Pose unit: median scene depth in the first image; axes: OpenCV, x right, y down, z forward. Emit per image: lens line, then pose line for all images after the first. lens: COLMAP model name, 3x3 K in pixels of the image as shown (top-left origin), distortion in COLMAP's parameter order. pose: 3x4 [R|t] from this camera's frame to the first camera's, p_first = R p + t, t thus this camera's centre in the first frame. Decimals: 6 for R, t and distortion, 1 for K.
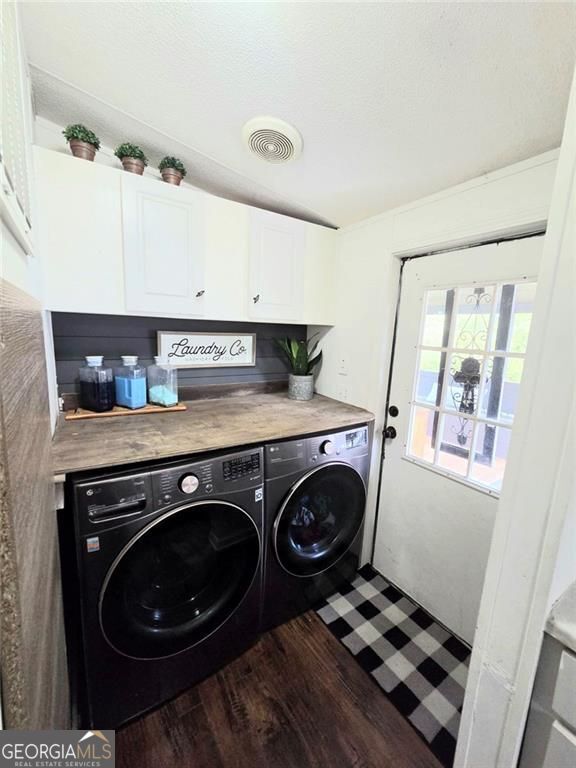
lens RADIAL K [[315.9, 0, 284.6], [0, 315.9, 381.9], [0, 0, 1]] dist [-0.003307, 0.003255]
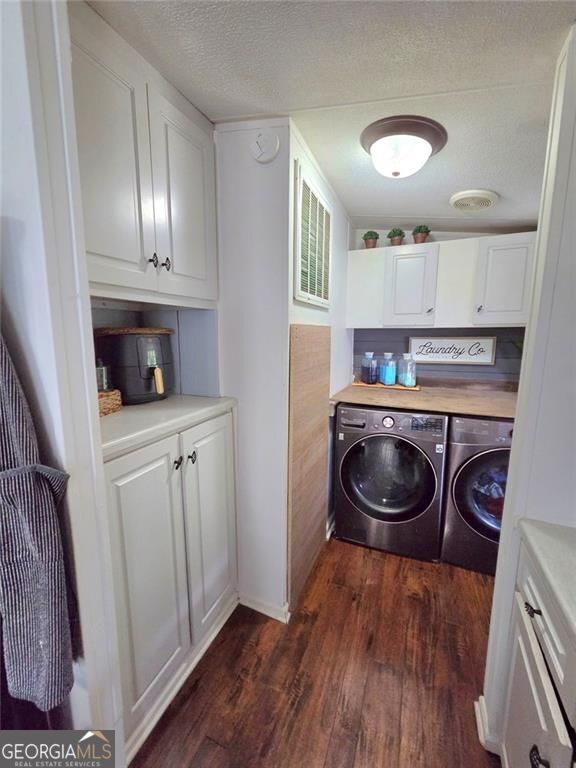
lens RADIAL K [[315.9, 0, 290.3], [0, 315.9, 383.5], [0, 0, 1]] dist [-0.003307, 0.003255]
pose [[0.559220, 0.091027, -0.824006, 0.565021], [-0.111344, 0.993195, 0.034153, 0.074315], [0.821508, 0.072650, 0.565550, -0.316035]]
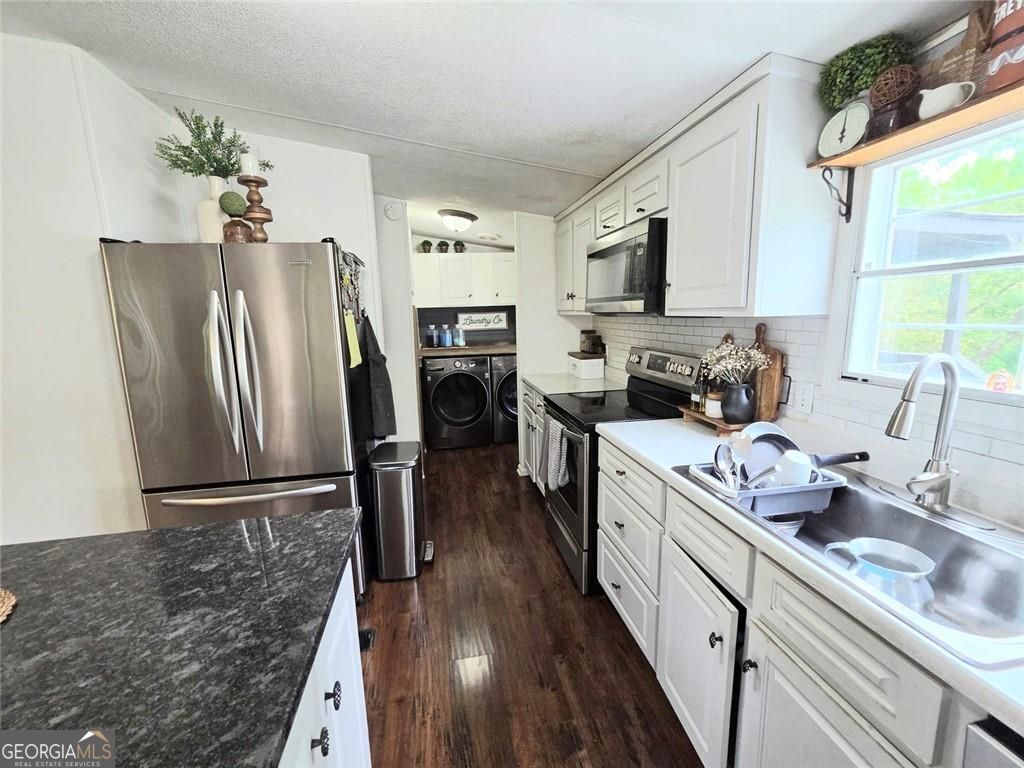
lens RADIAL K [[421.2, 0, 513.3], [0, 421.2, 384.4], [0, 0, 1]] dist [-0.003307, 0.003255]
pose [[0.921763, -0.002185, -0.387748, 1.143628], [0.004009, 0.999984, 0.003894, 0.339673], [0.387734, -0.005144, 0.921757, -1.626211]]
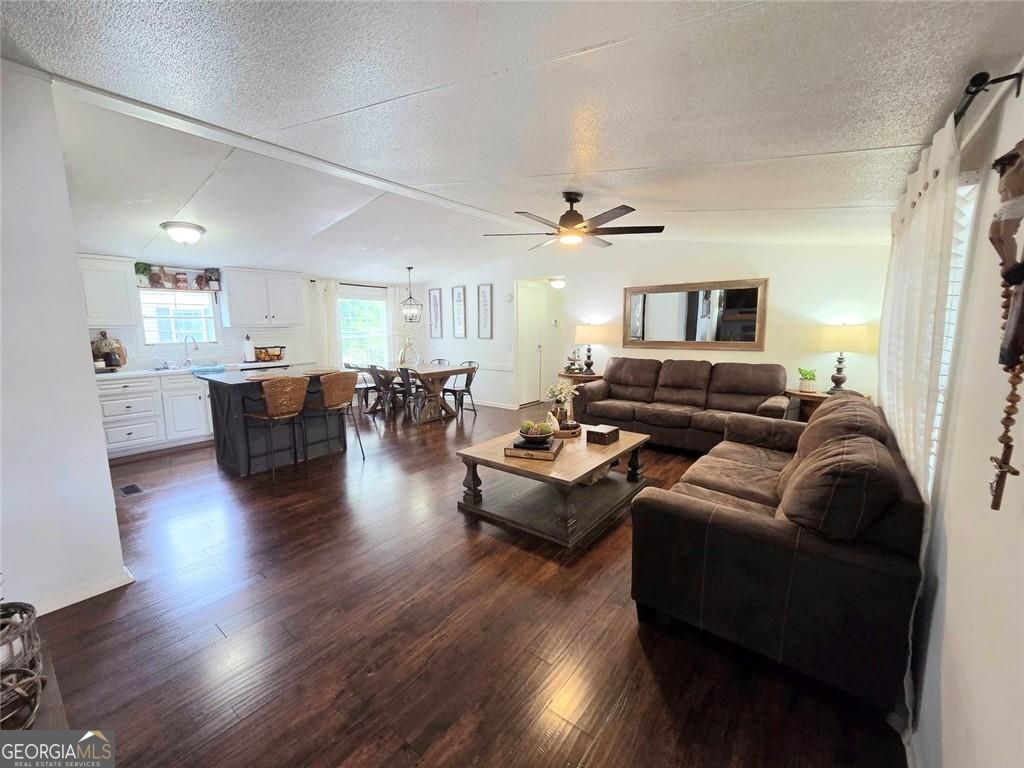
lens RADIAL K [[421.2, 0, 510.8], [0, 421.2, 386.6], [0, 0, 1]] dist [-0.003307, 0.003255]
pose [[-0.326546, -0.187573, 0.926382, -2.404218], [0.140292, 0.959635, 0.243759, 0.245313], [-0.934712, 0.209563, -0.287050, -2.132285]]
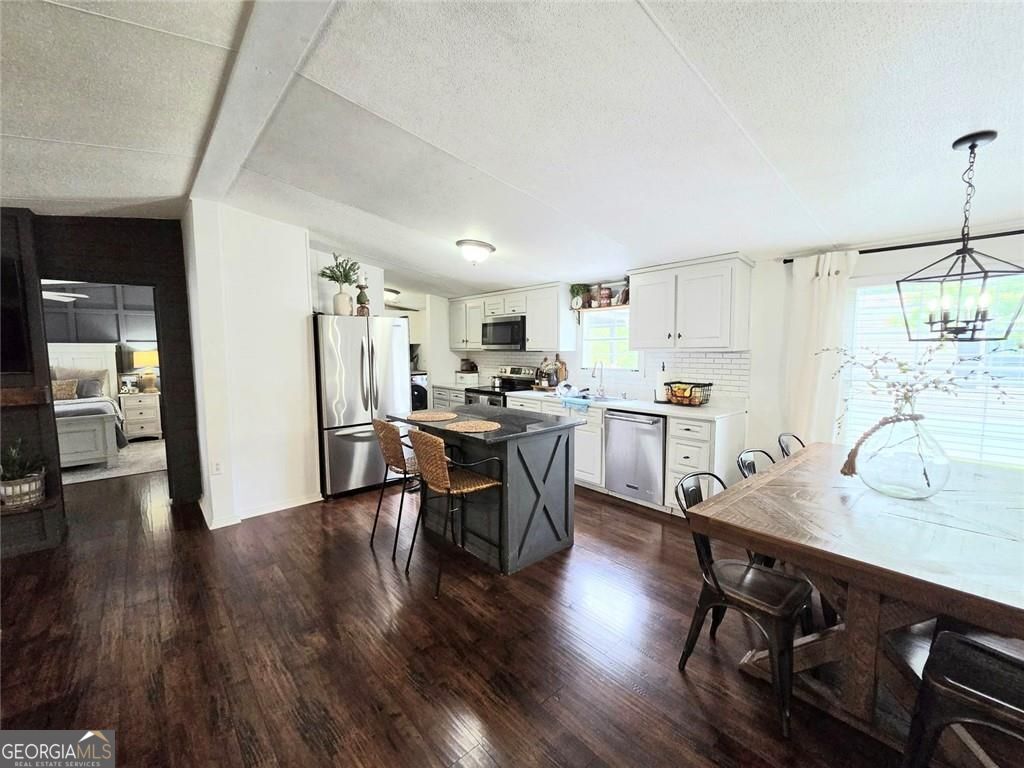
lens RADIAL K [[421.2, 0, 498.3], [0, 421.2, 386.4], [0, 0, 1]] dist [-0.003307, 0.003255]
pose [[0.991232, -0.060609, 0.117415, 0.480423], [0.068452, 0.995602, -0.063957, 0.610941], [-0.113022, 0.071434, 0.991021, -3.482308]]
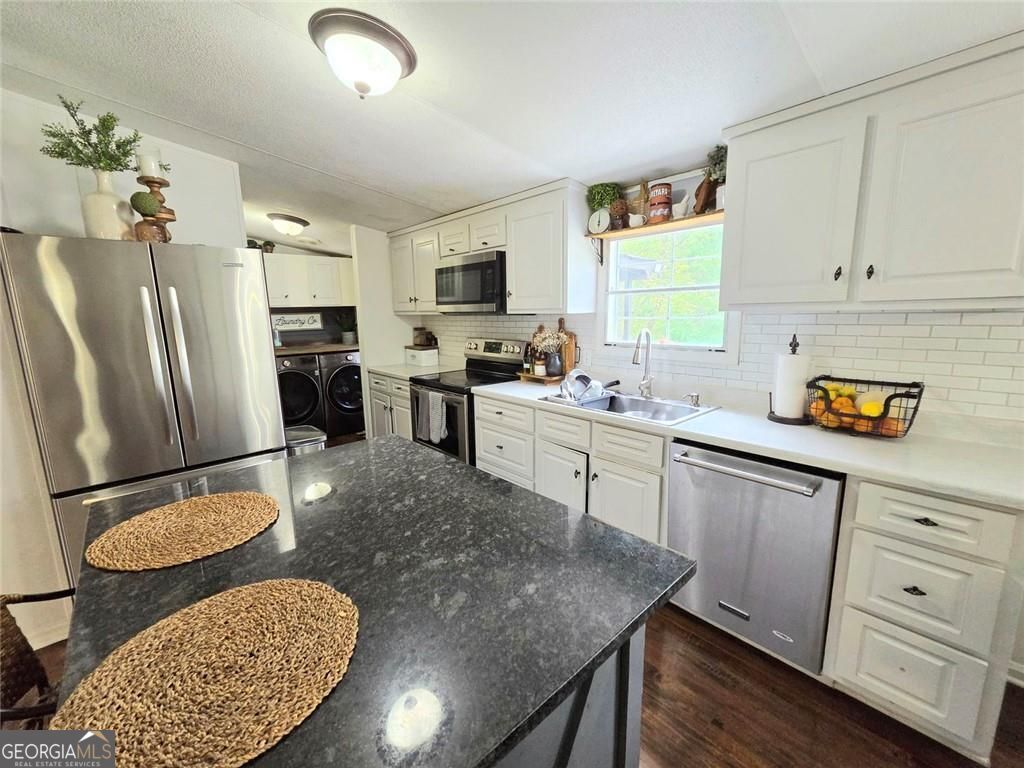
lens RADIAL K [[421.2, 0, 502.7], [0, 421.2, 384.9], [0, 0, 1]] dist [-0.003307, 0.003255]
pose [[0.986858, -0.087747, 0.135687, 0.783086], [0.085769, 0.996107, 0.020372, 0.422706], [-0.136947, -0.008467, 0.990542, -2.186048]]
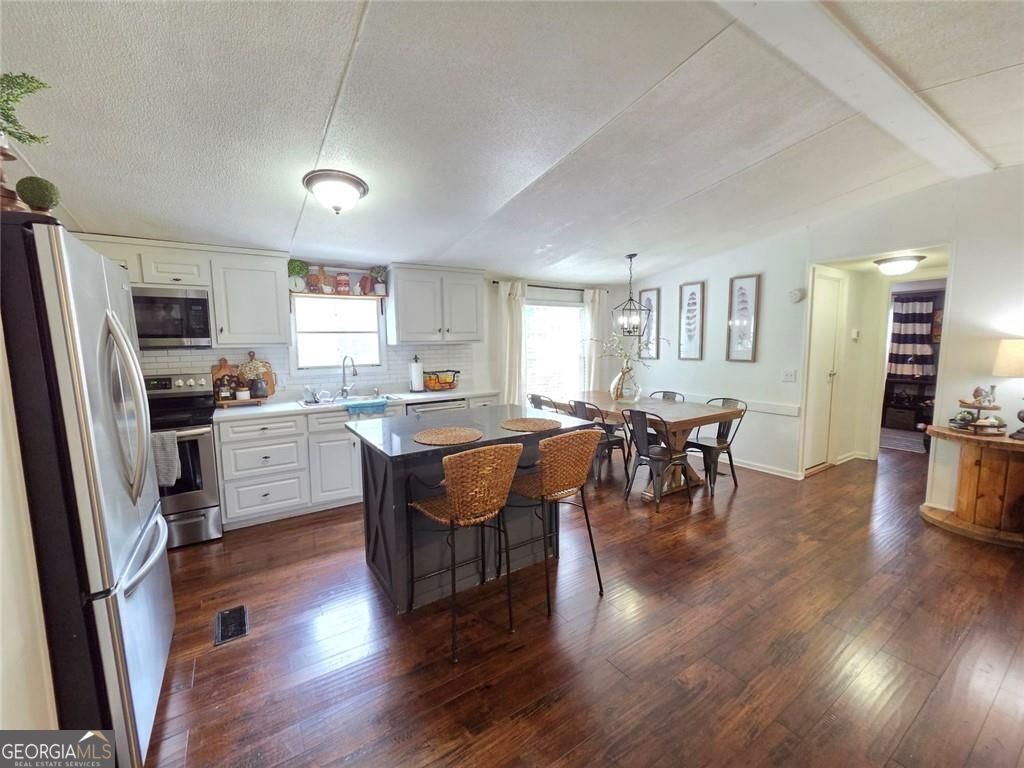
lens RADIAL K [[421.2, 0, 509.6], [0, 421.2, 389.6], [0, 0, 1]] dist [-0.003307, 0.003255]
pose [[-0.004905, -0.163521, 0.986528, -0.938398], [0.172040, 0.971692, 0.161917, 0.264795], [-0.985078, 0.170516, 0.023366, -1.767762]]
